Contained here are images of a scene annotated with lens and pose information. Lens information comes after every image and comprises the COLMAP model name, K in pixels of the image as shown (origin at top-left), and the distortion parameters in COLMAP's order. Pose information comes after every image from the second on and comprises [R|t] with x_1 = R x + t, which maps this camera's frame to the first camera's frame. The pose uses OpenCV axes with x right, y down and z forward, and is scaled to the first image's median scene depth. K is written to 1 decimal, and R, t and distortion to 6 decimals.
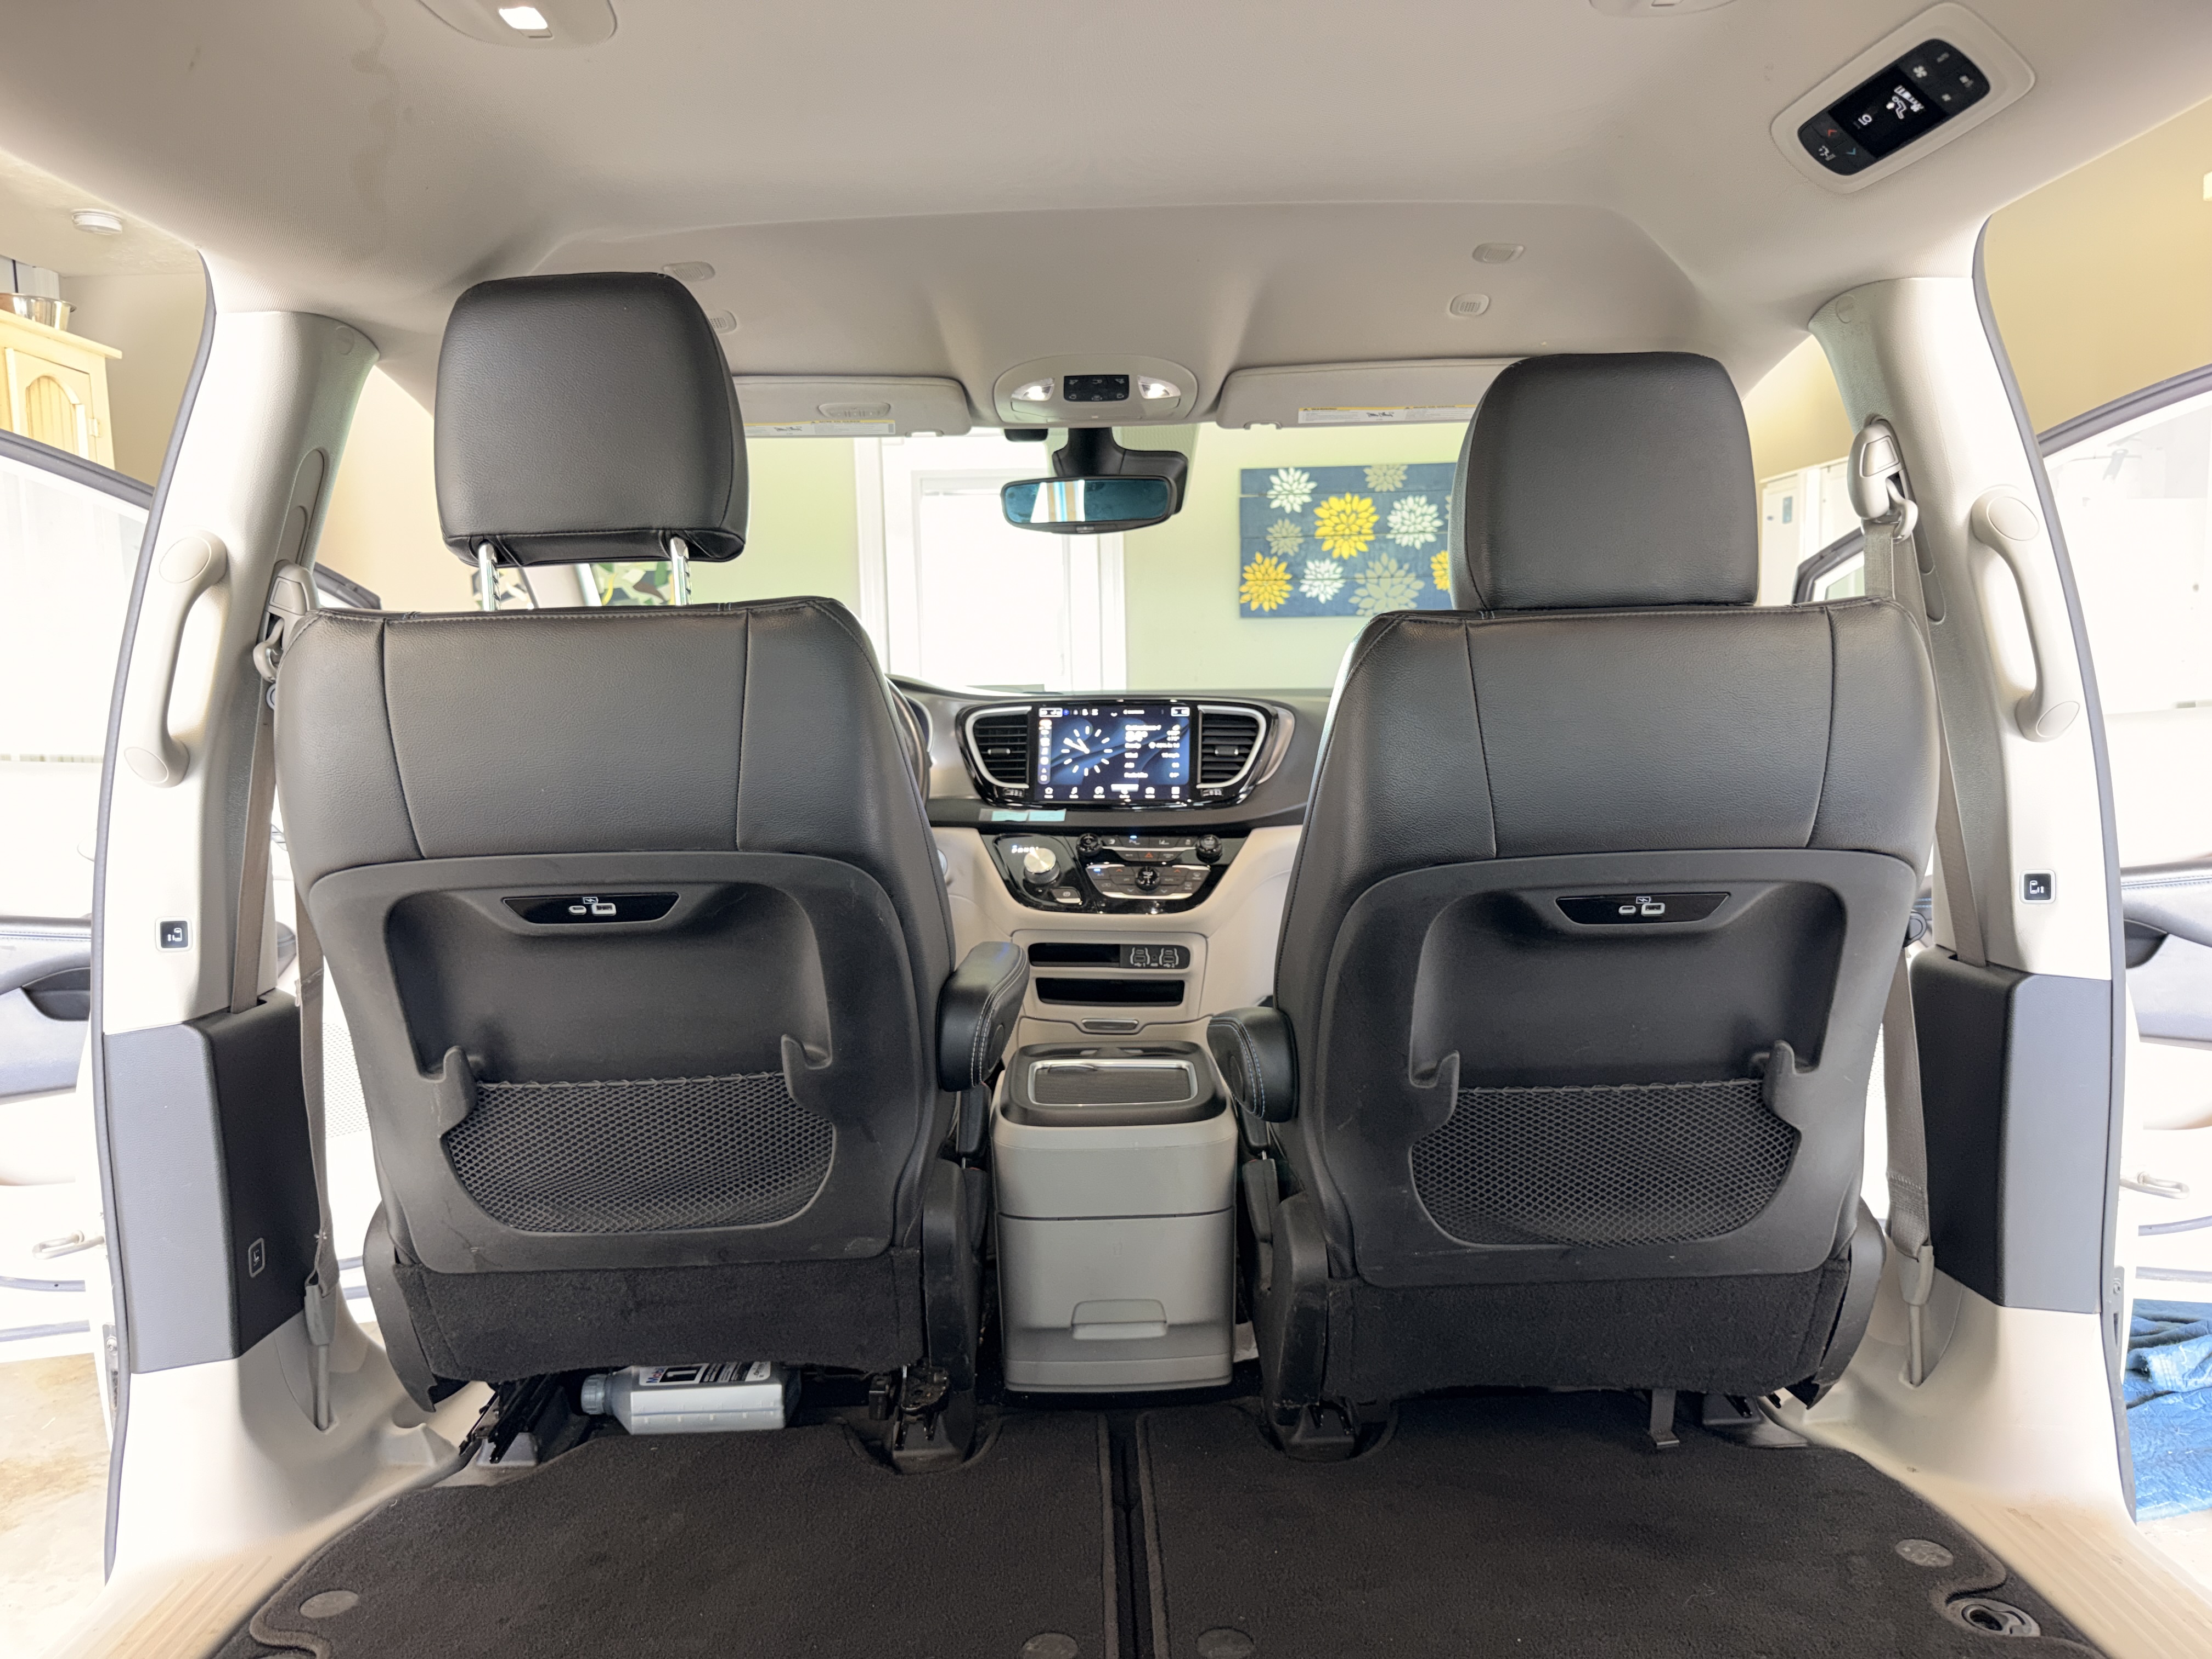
lens RADIAL K [[1543.8, 0, 1108.8], [0, 1543.8, 833.7], [0, 0, 1]] dist [0.000910, -0.000090]
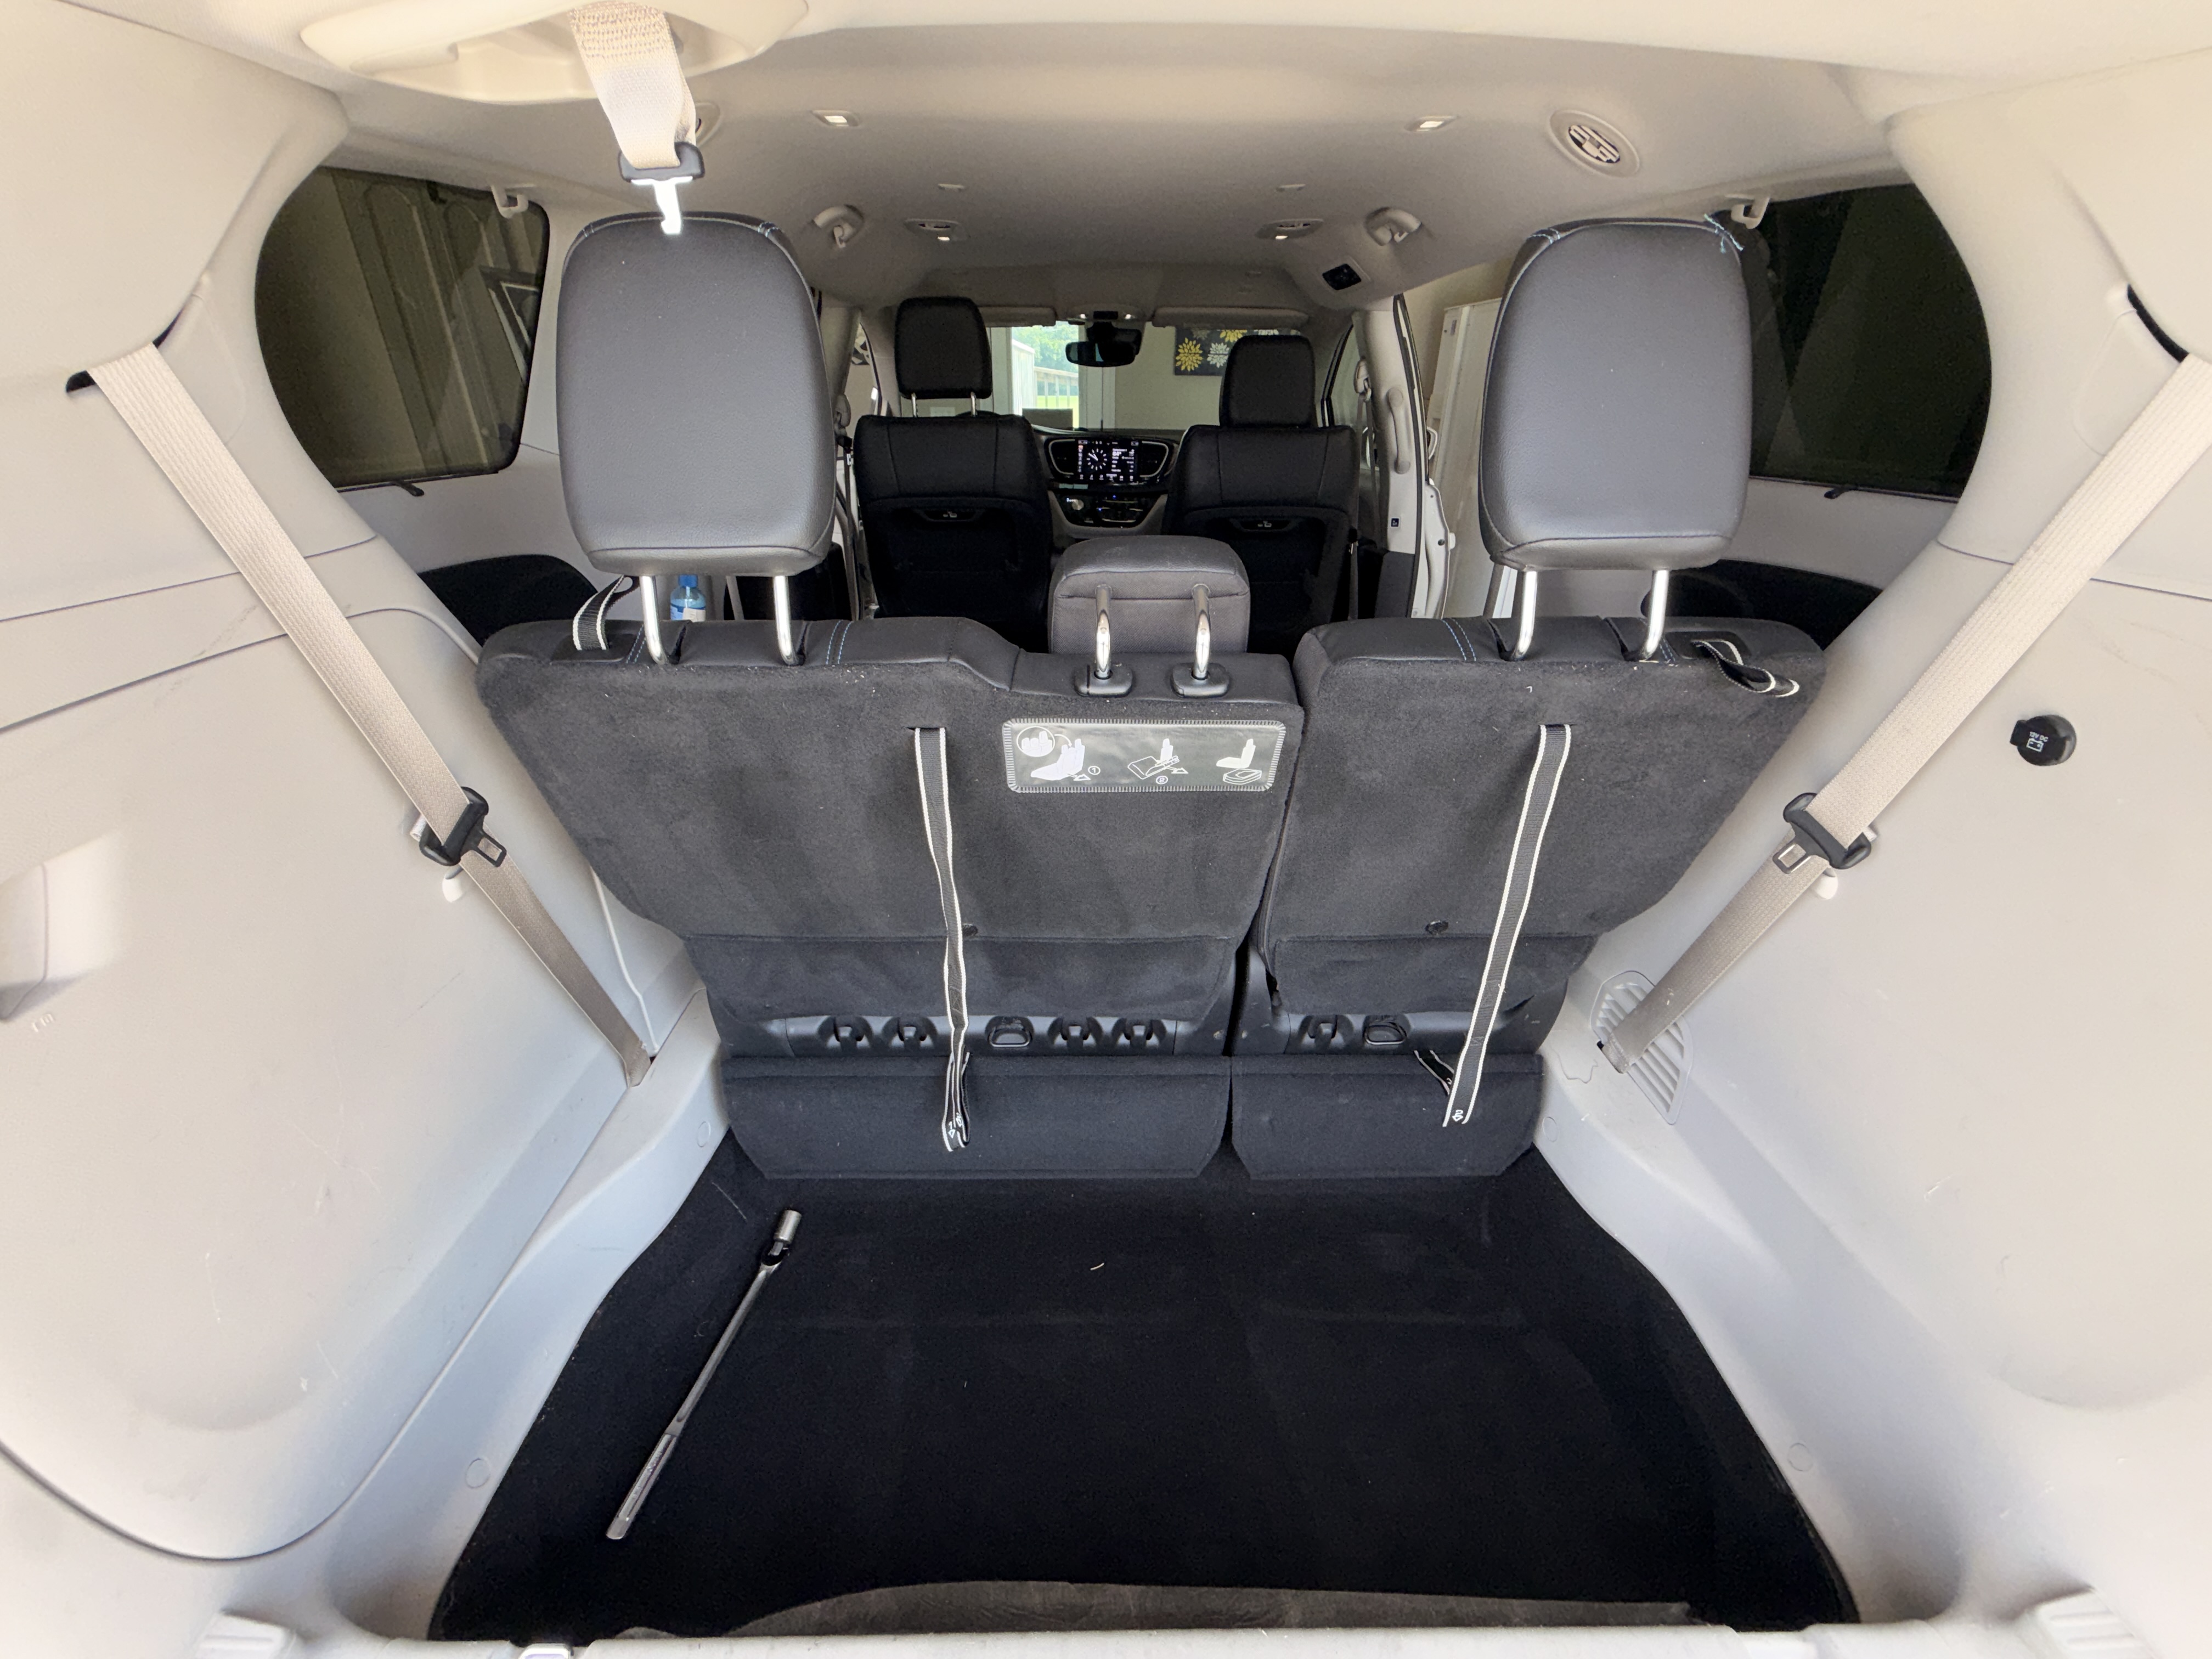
lens RADIAL K [[876.0, 0, 1097.2], [0, 876.0, 833.4], [0, 0, 1]] dist [0.000806, 0.000001]
pose [[0.999577, 0.028124, 0.007408, -0.007461], [-0.028896, 0.931584, 0.362376, -0.003099], [0.003291, -0.362437, 0.932003, -0.556974]]
